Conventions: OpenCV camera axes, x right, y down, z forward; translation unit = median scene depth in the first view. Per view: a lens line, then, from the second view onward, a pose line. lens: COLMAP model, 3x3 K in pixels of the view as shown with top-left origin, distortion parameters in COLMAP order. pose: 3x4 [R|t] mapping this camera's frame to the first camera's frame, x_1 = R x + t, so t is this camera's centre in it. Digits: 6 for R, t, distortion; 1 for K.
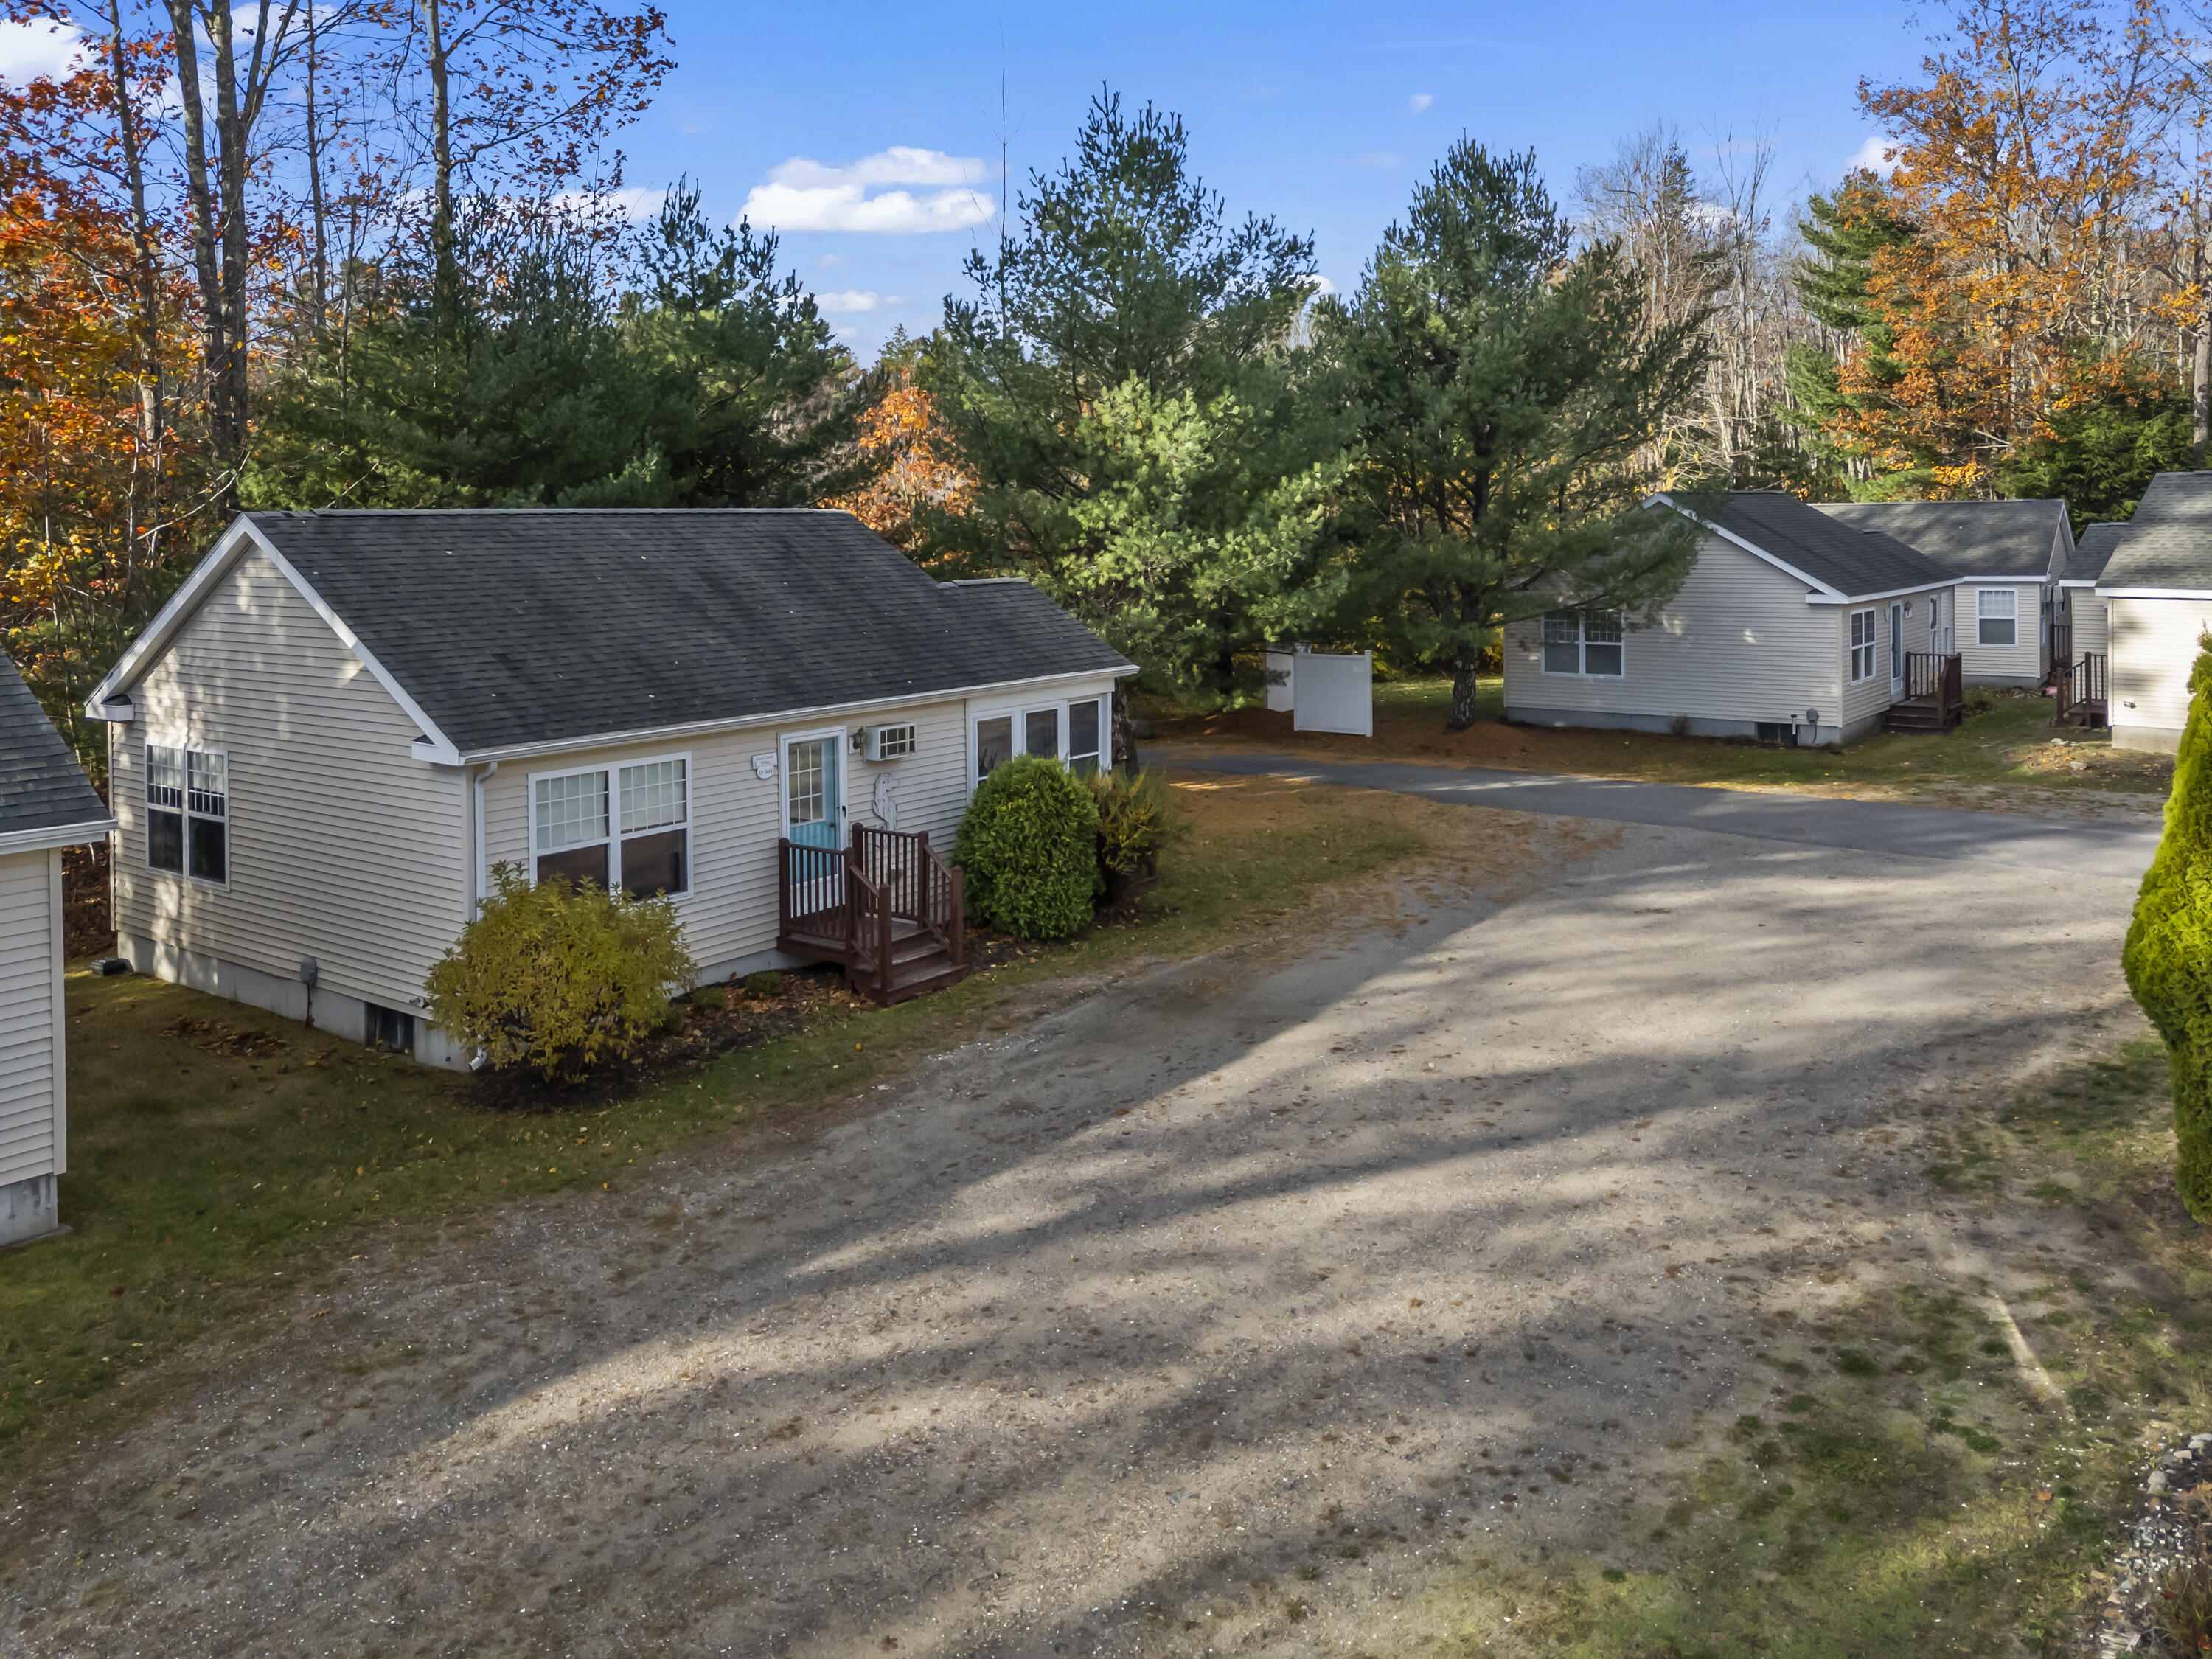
lens RADIAL K [[1678.9, 0, 1111.8], [0, 1678.9, 601.4], [0, 0, 1]] dist [0.141691, -0.000821]
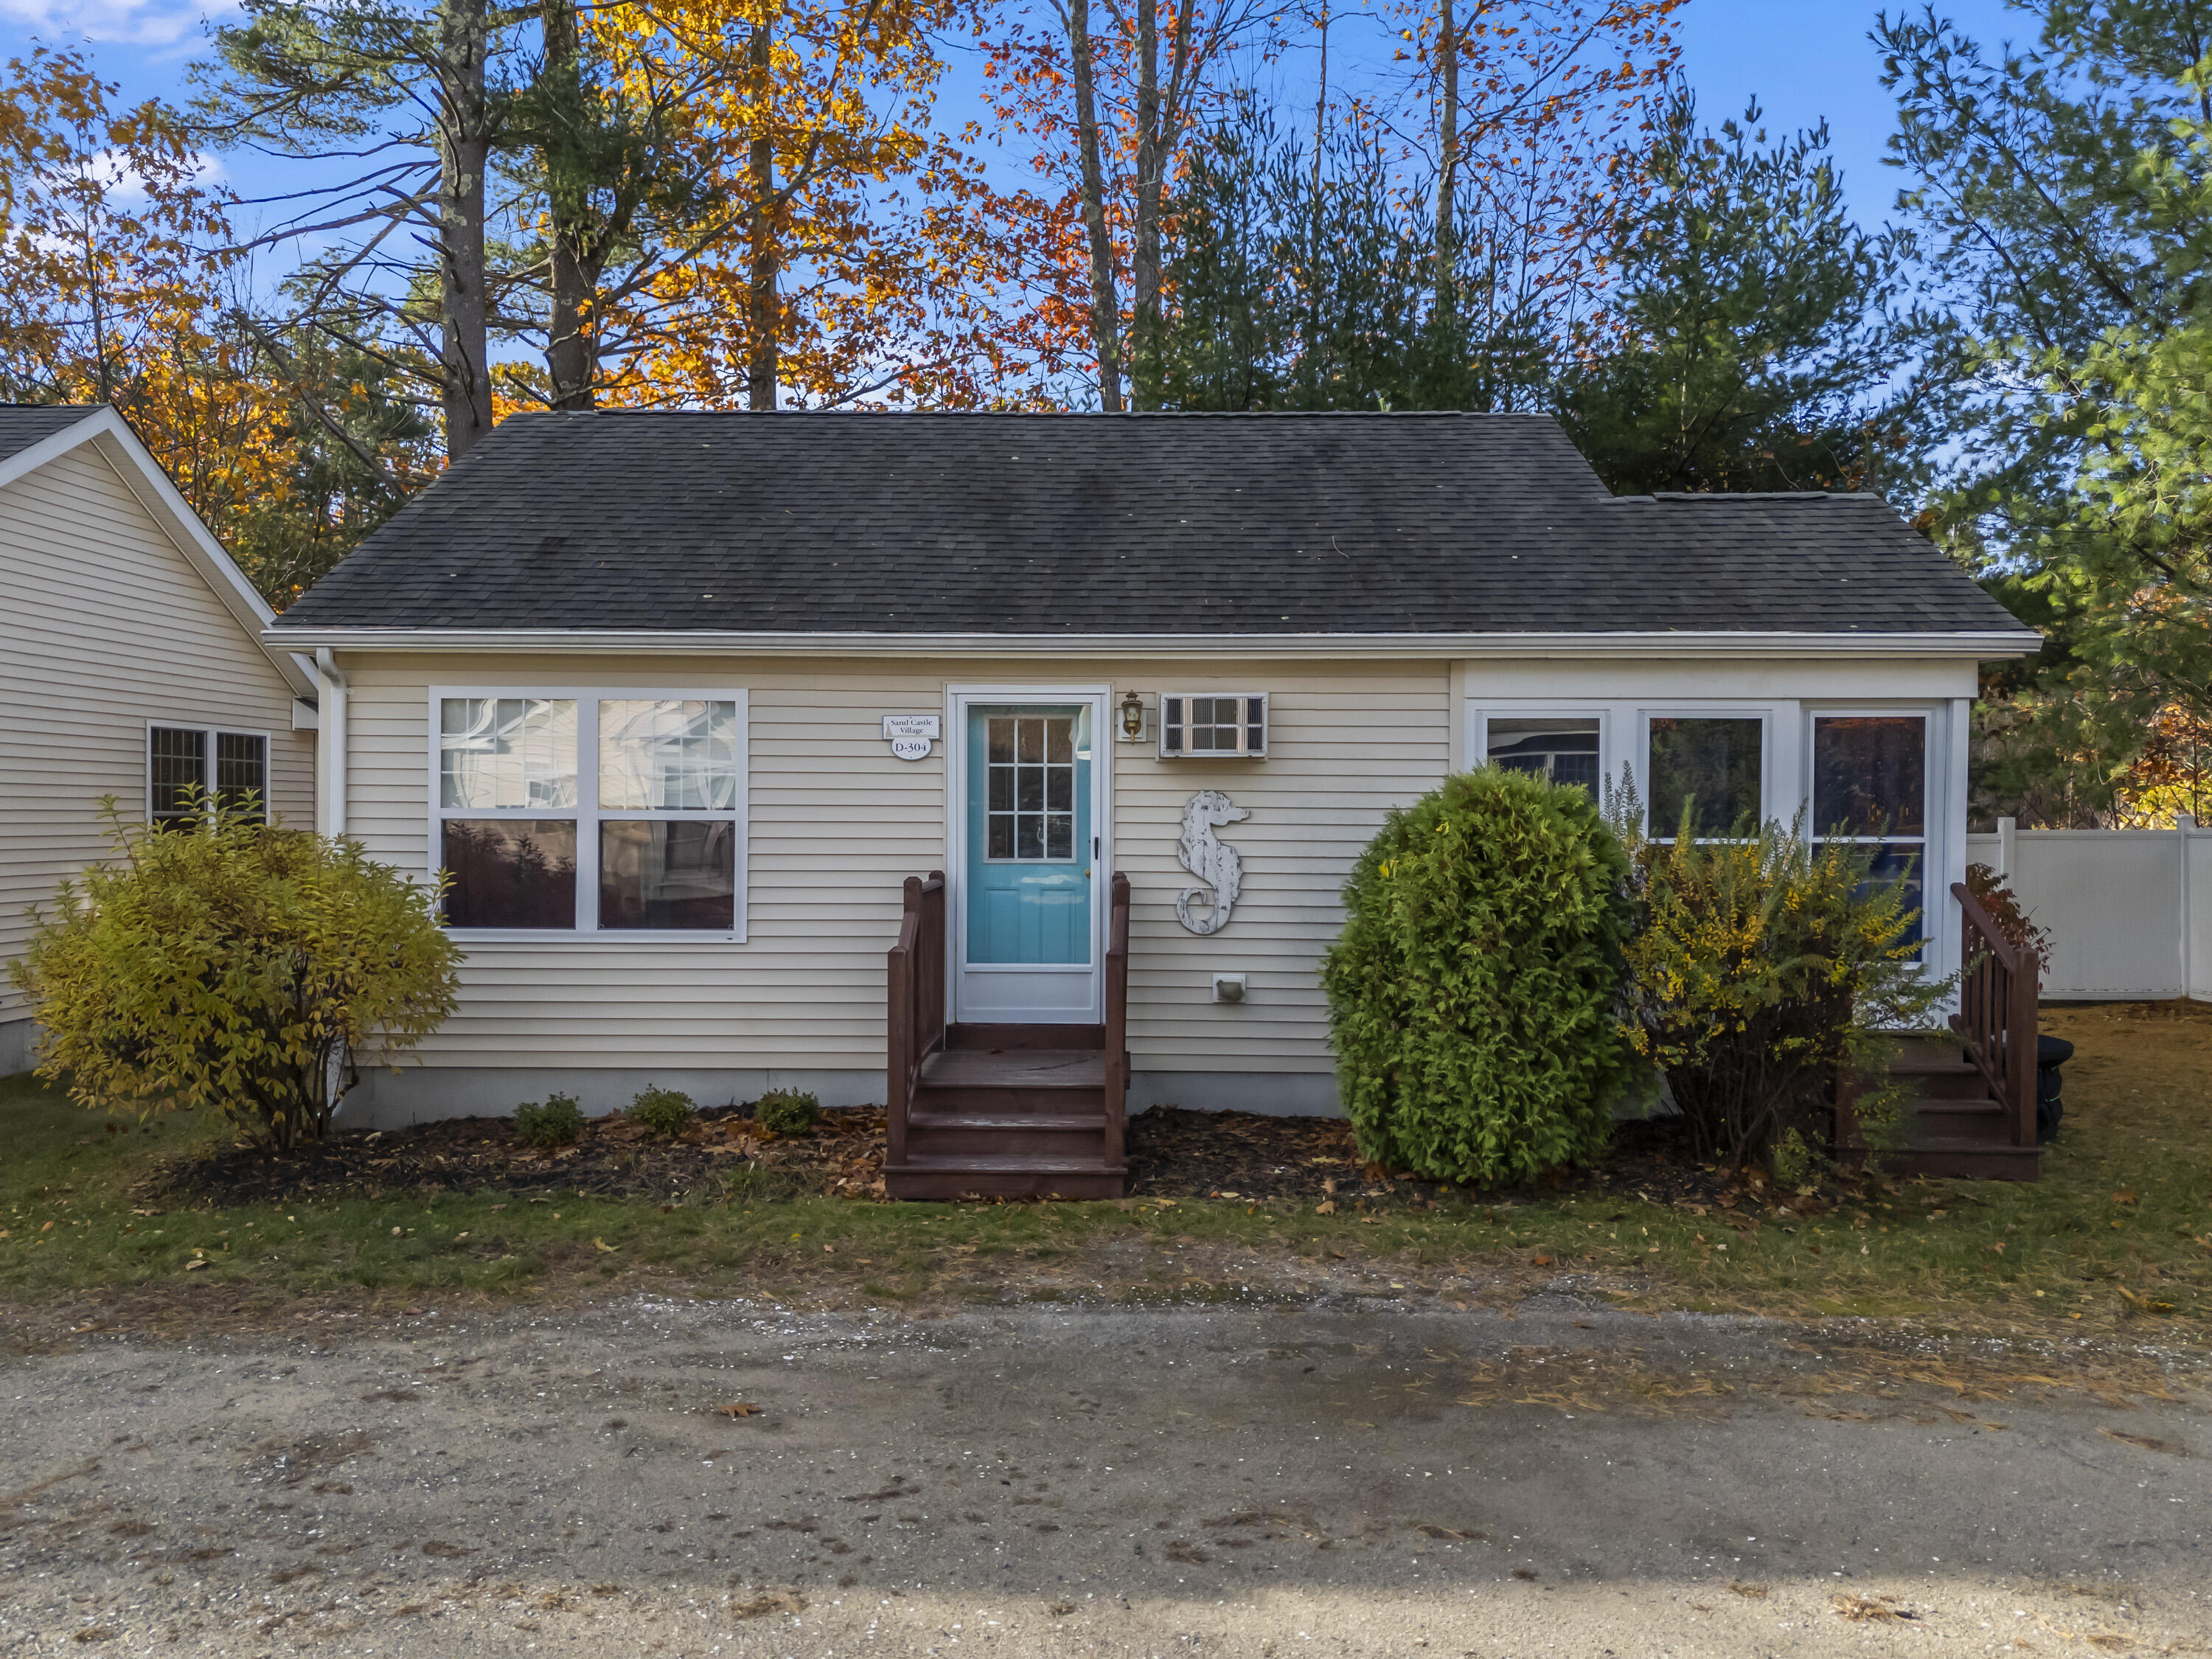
lens RADIAL K [[1602.3, 0, 1106.0], [0, 1602.3, 829.5], [0, 0, 1]] dist [0.086208, -0.062029]
pose [[0.590028, 0.021393, -0.807099, 0.244846], [-0.054134, 0.998448, -0.013110, 0.124615], [0.805566, 0.051427, 0.590270, 0.708090]]
